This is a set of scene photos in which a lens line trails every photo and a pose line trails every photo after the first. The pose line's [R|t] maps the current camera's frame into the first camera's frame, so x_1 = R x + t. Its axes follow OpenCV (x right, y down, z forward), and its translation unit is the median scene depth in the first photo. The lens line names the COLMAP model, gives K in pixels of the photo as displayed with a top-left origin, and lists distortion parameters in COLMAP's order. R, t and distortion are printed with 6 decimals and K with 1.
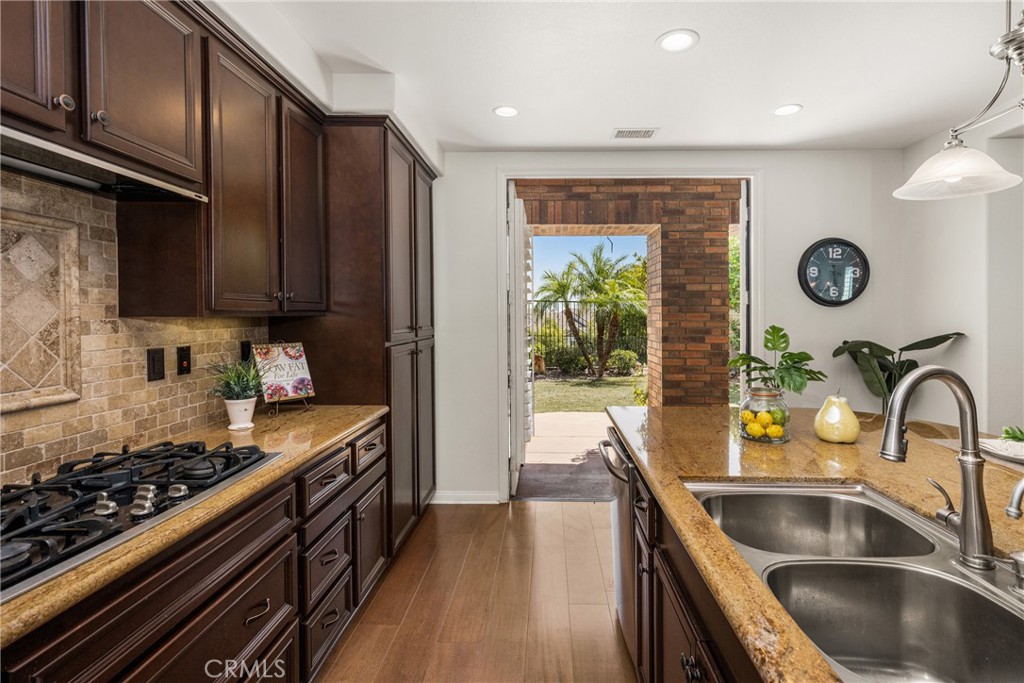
lens RADIAL K [[484.2, 0, 535.6], [0, 484.2, 322.7], [0, 0, 1]] dist [0.000806, 0.000211]
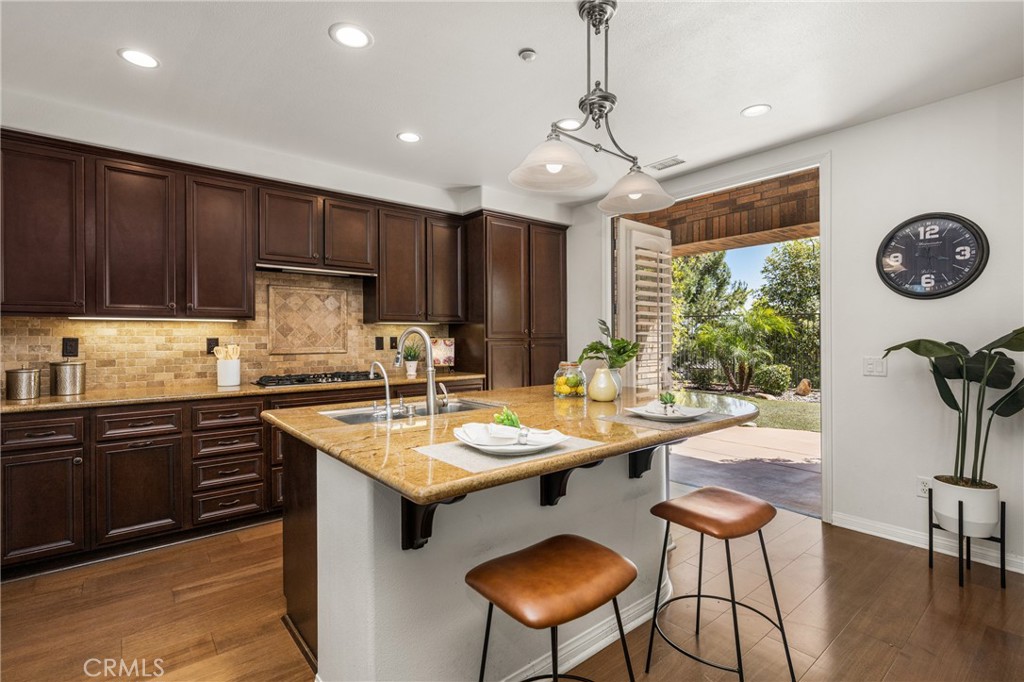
lens RADIAL K [[475.5, 0, 512.3], [0, 475.5, 339.8], [0, 0, 1]] dist [-0.000327, 0.000230]
pose [[0.652718, -0.002991, -0.757595, 1.130931], [-0.005991, 0.999941, -0.009110, 0.066437], [0.757577, 0.010485, 0.652661, -0.044107]]
